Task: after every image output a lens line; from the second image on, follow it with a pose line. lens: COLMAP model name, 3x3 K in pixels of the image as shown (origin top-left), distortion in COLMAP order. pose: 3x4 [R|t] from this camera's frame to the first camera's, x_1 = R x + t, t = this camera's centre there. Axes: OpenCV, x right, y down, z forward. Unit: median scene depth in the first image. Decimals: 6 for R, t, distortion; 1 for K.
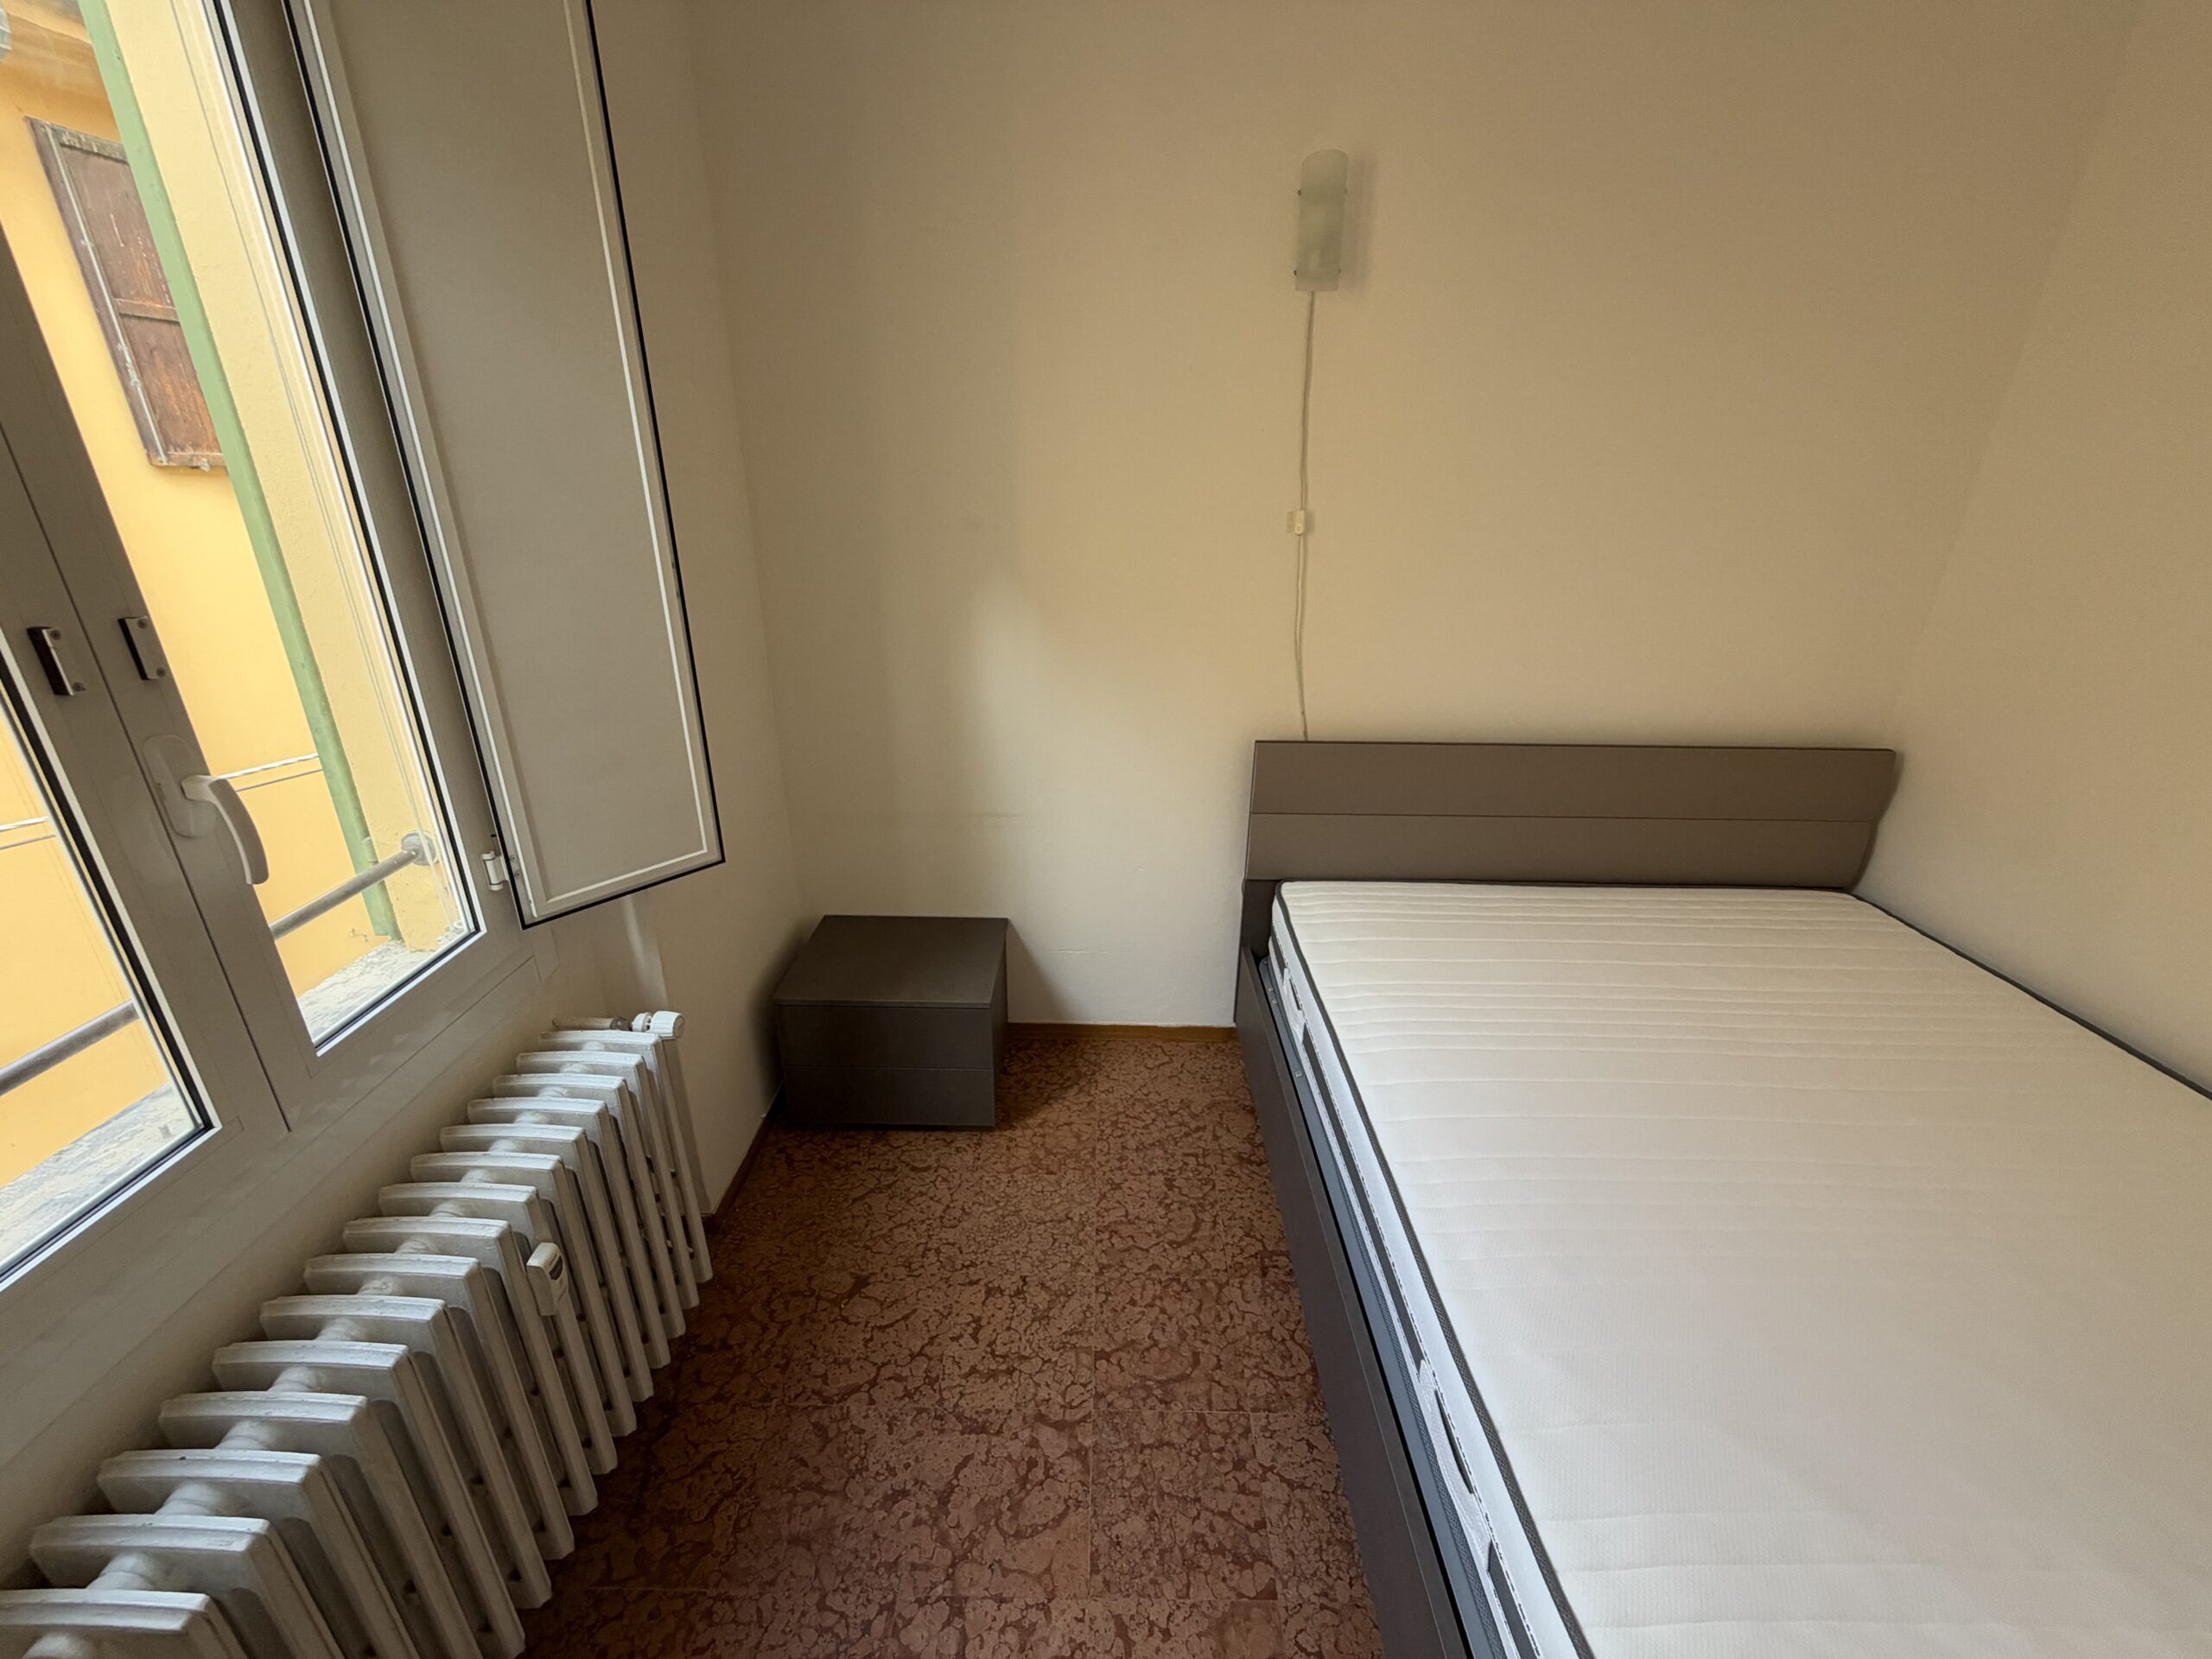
lens RADIAL K [[878.2, 0, 1104.6], [0, 878.2, 832.8], [0, 0, 1]] dist [-0.000565, 0.000540]
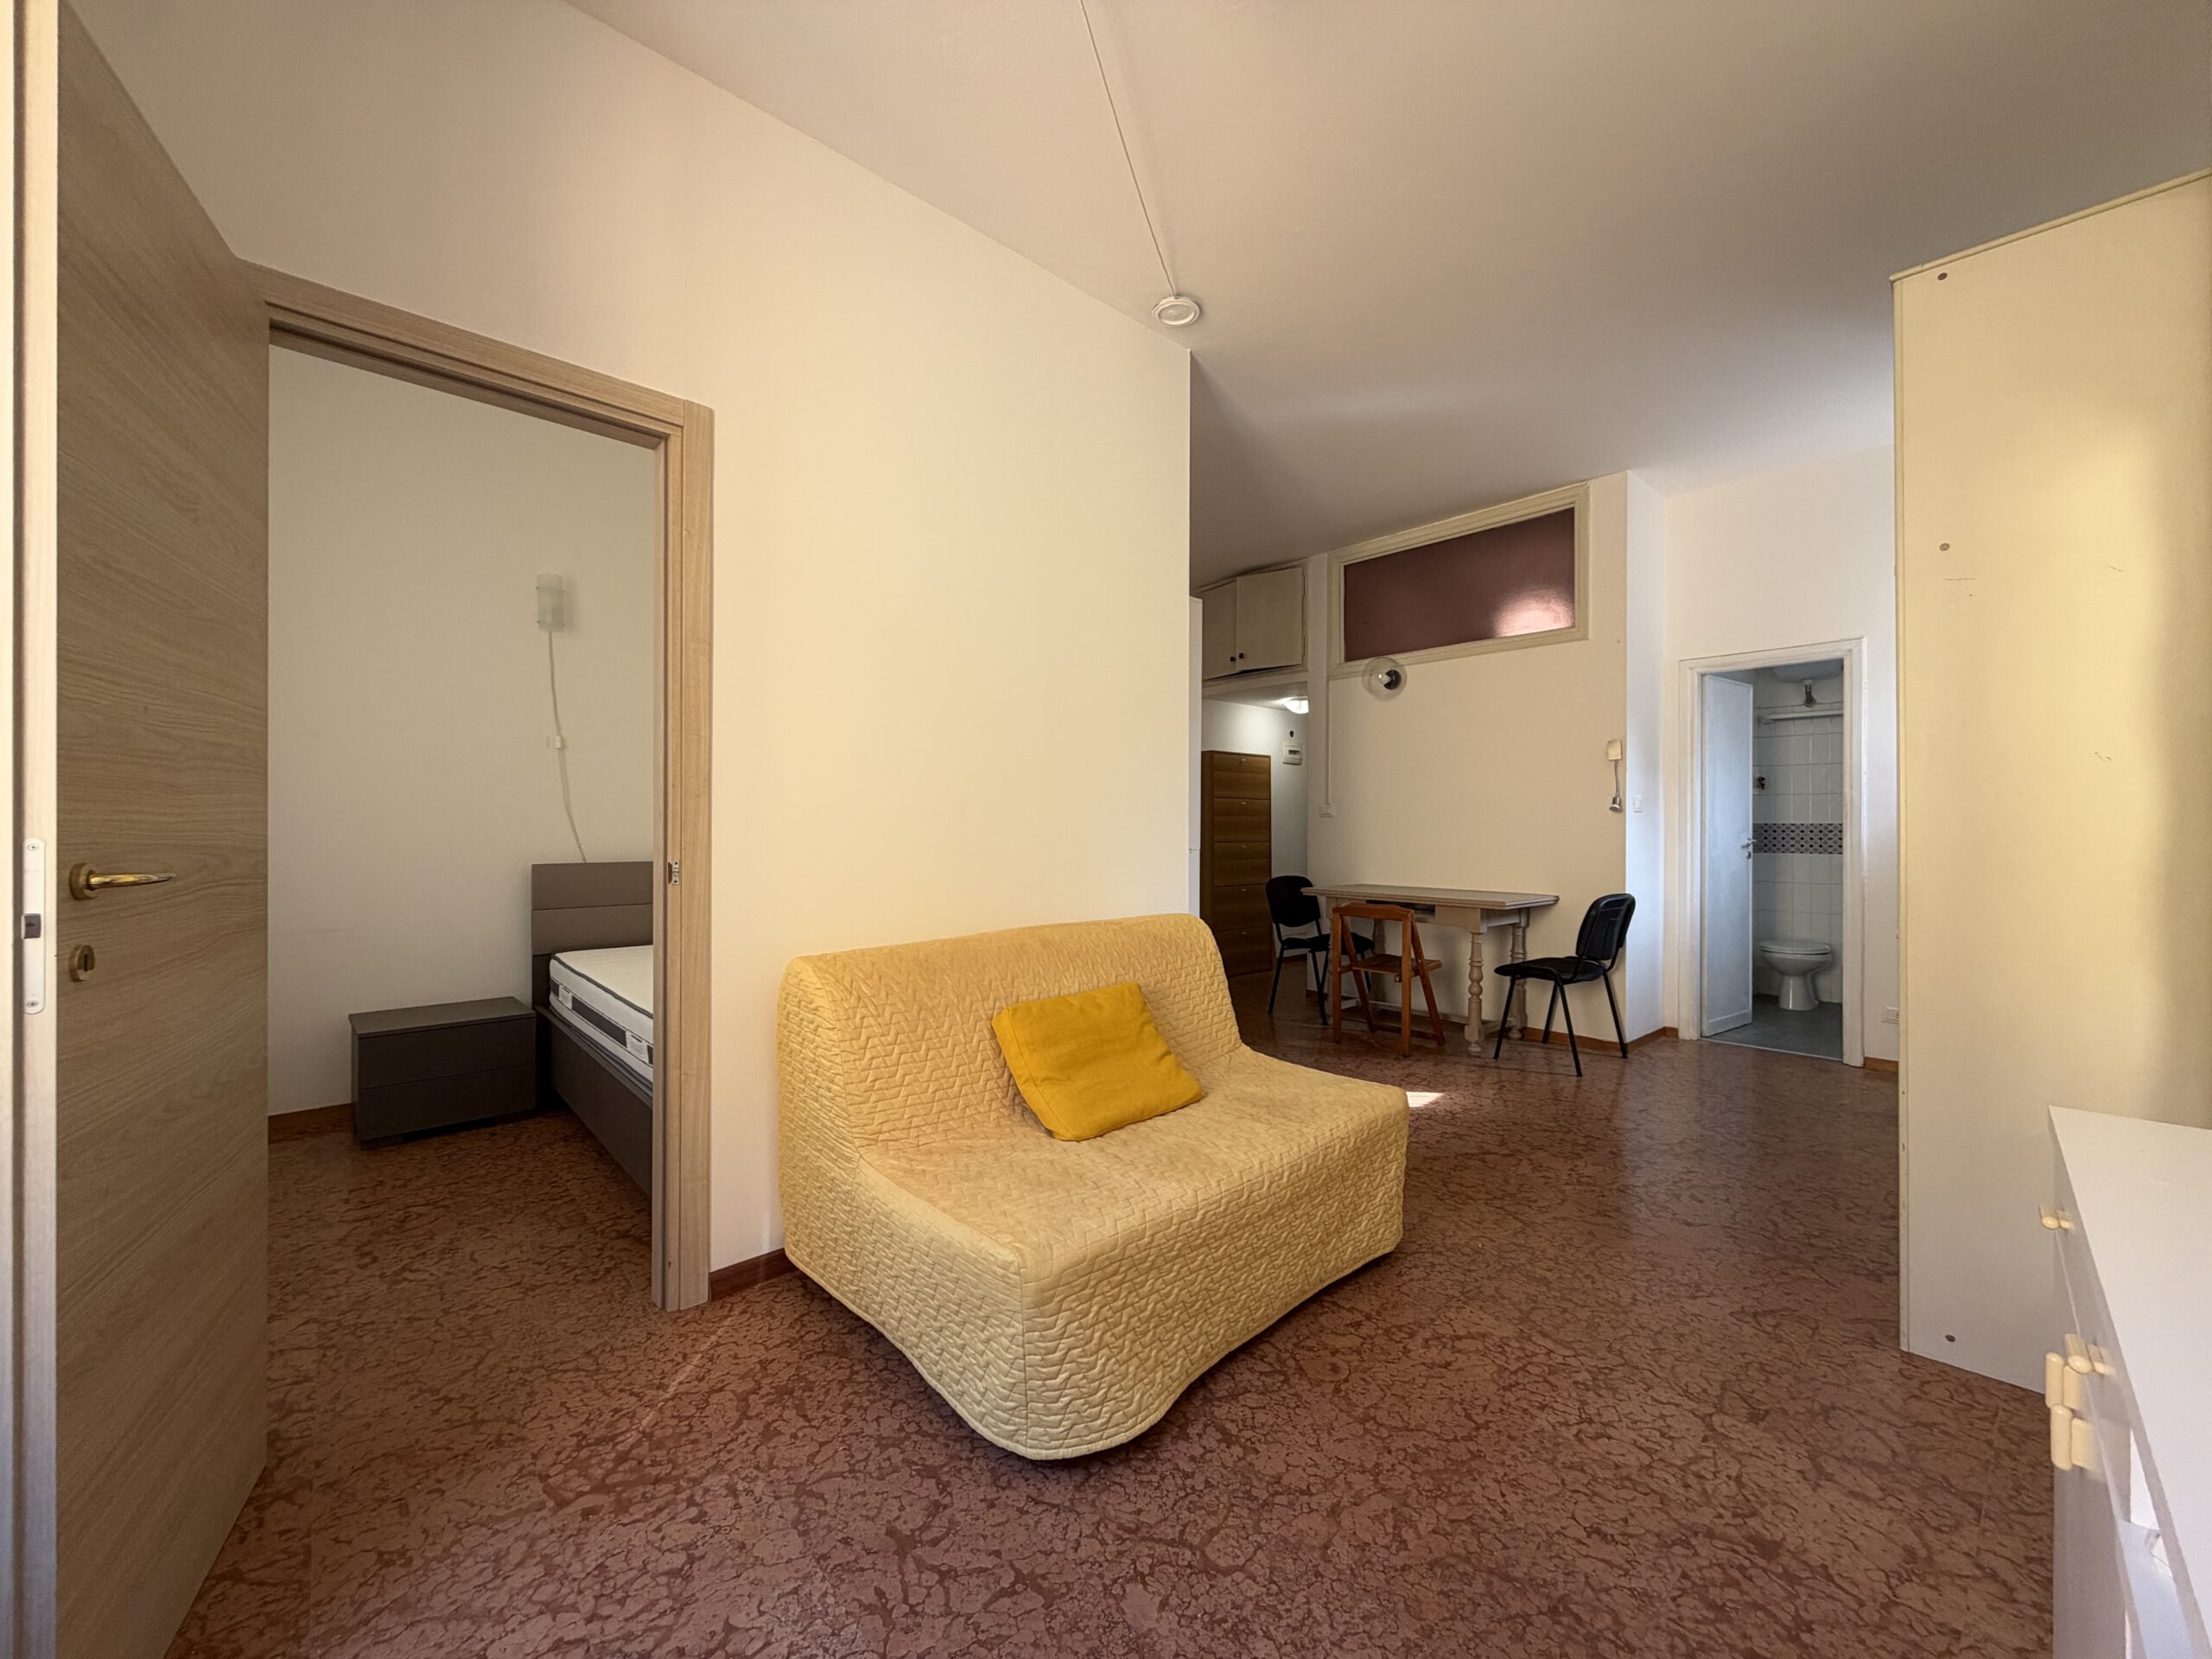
lens RADIAL K [[878.2, 0, 1102.1], [0, 878.2, 828.3], [0, 0, 1]] dist [-0.000565, 0.000540]
pose [[0.749118, -0.014723, 0.662272, -0.158791], [0.254082, 0.929675, -0.266733, 0.683807], [-0.611771, 0.368086, 0.700178, -1.053523]]
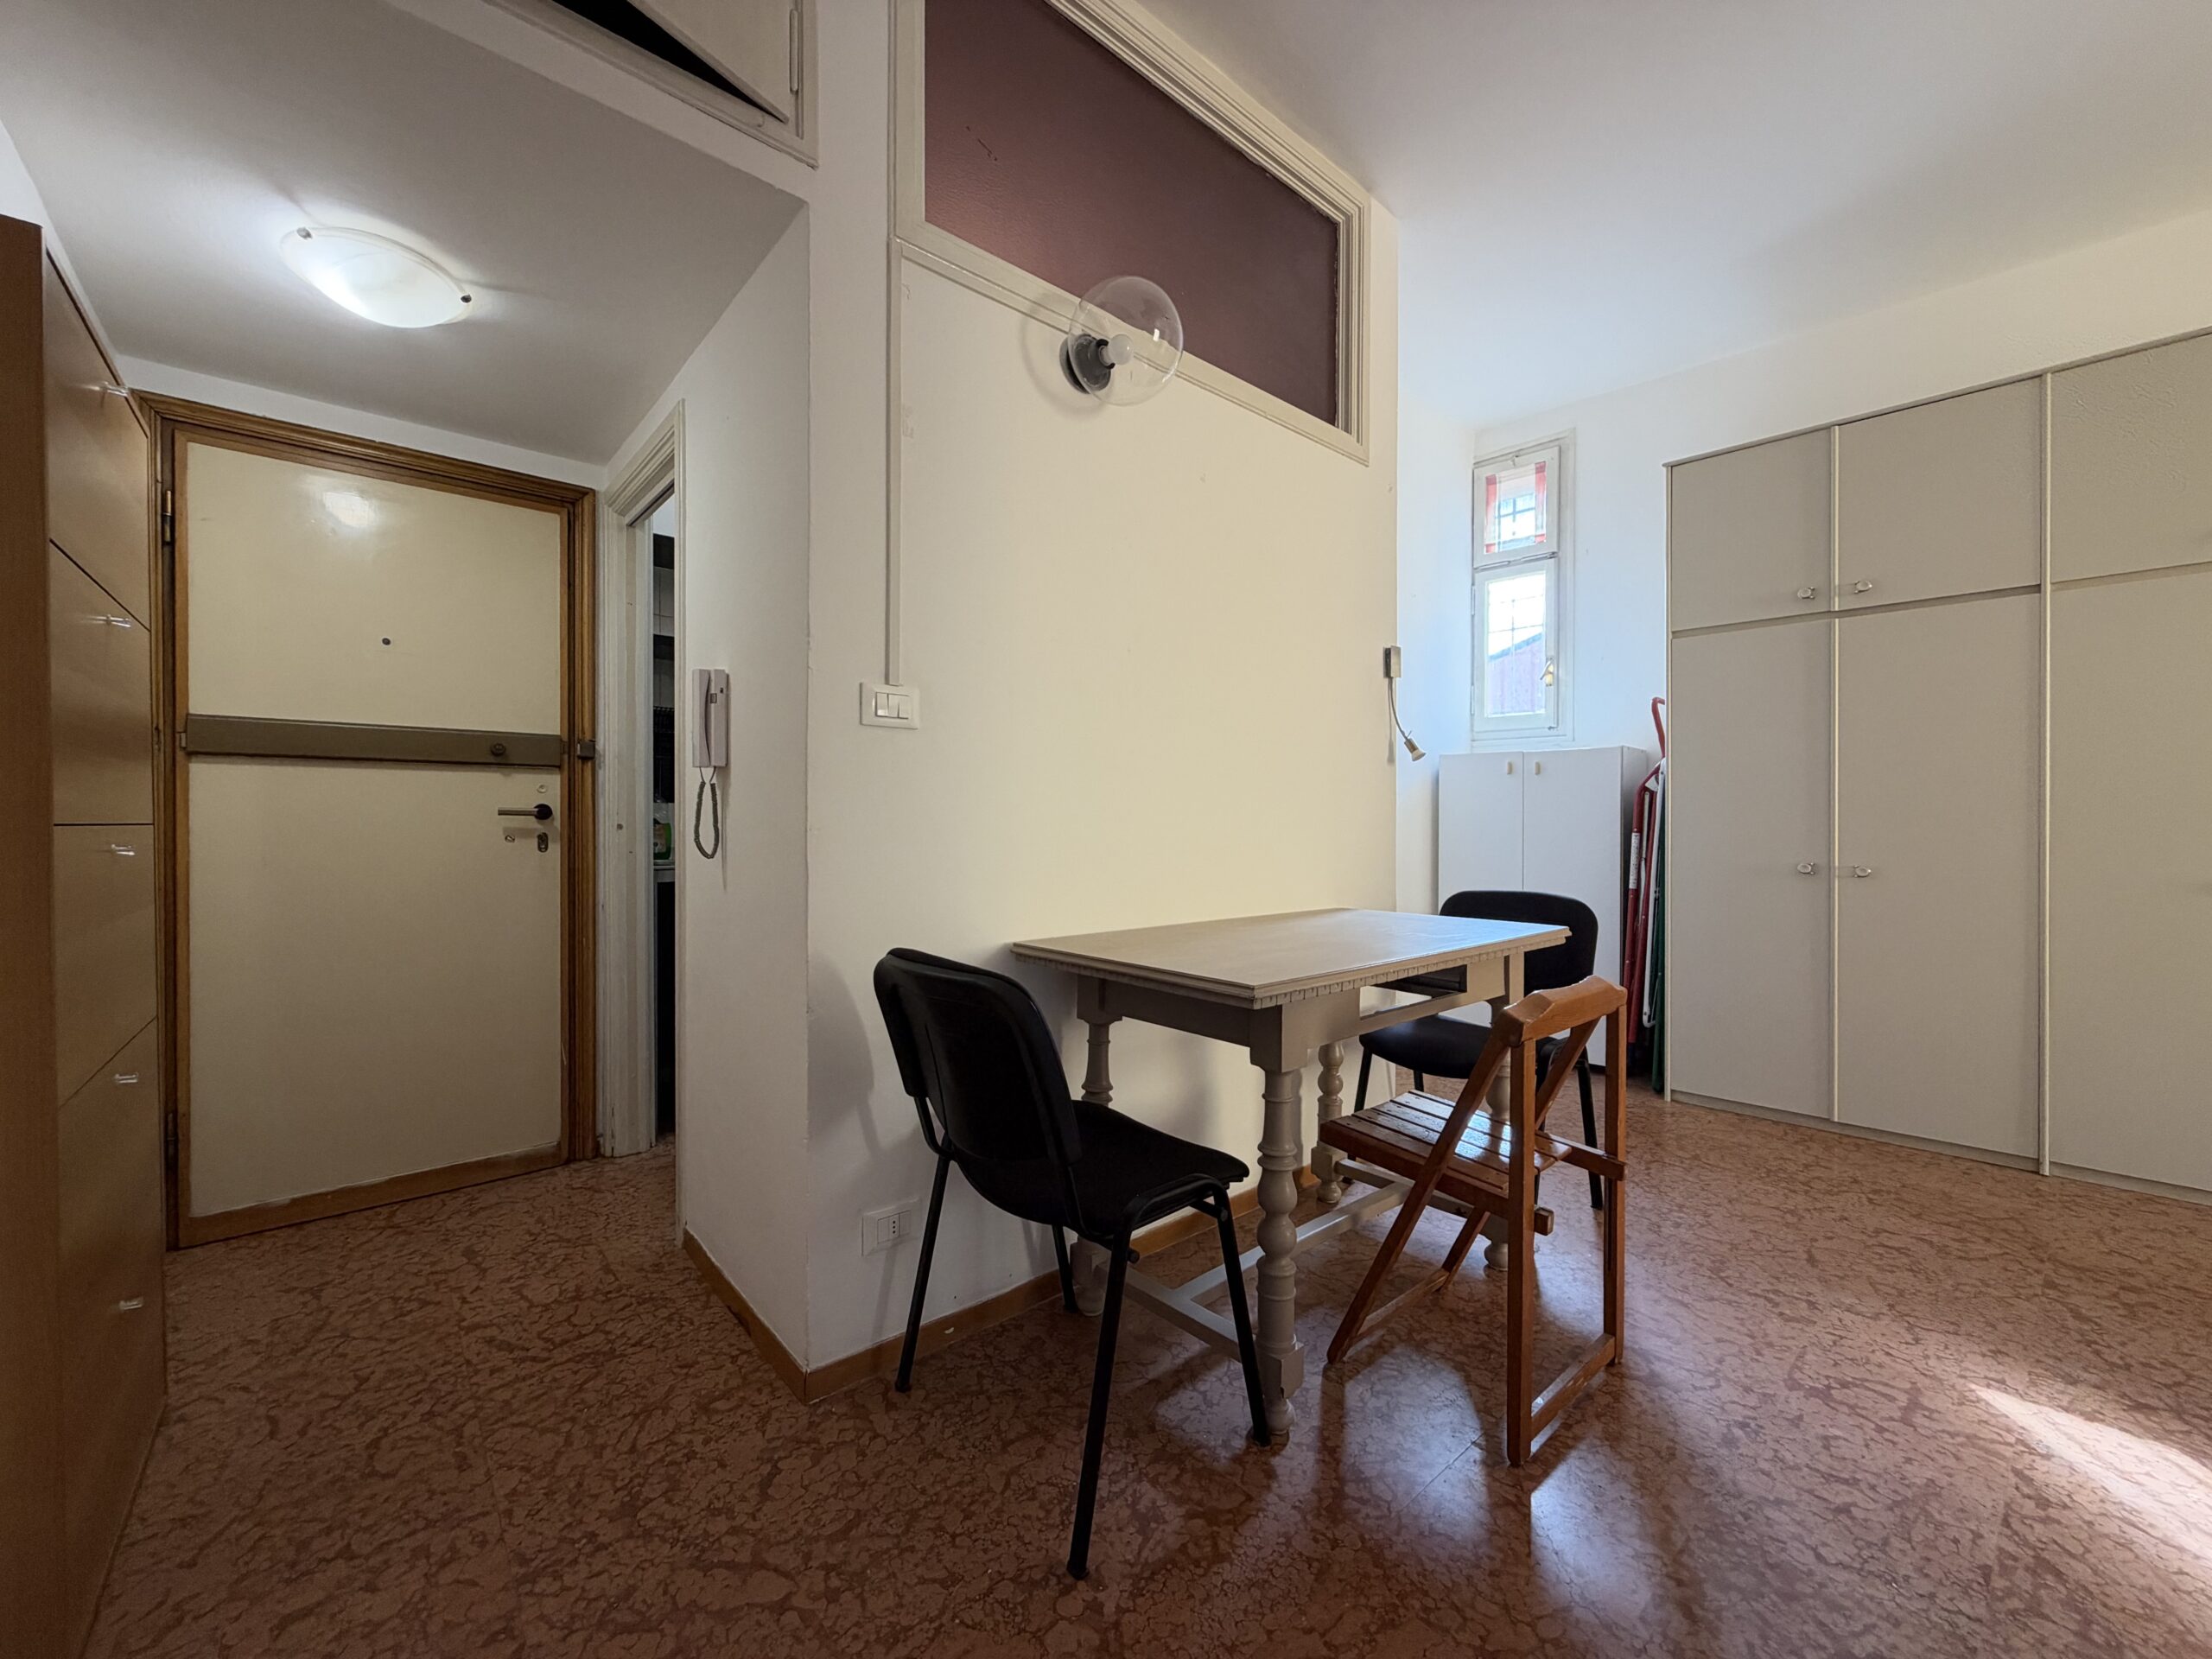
lens RADIAL K [[878.2, 0, 1103.8], [0, 878.2, 825.2], [0, 0, 1]] dist [-0.000565, 0.000540]
pose [[-0.654131, -0.019817, 0.756122, 1.708487], [0.268538, 0.928450, 0.256649, -0.070800], [-0.707107, 0.370929, -0.602006, 1.073811]]
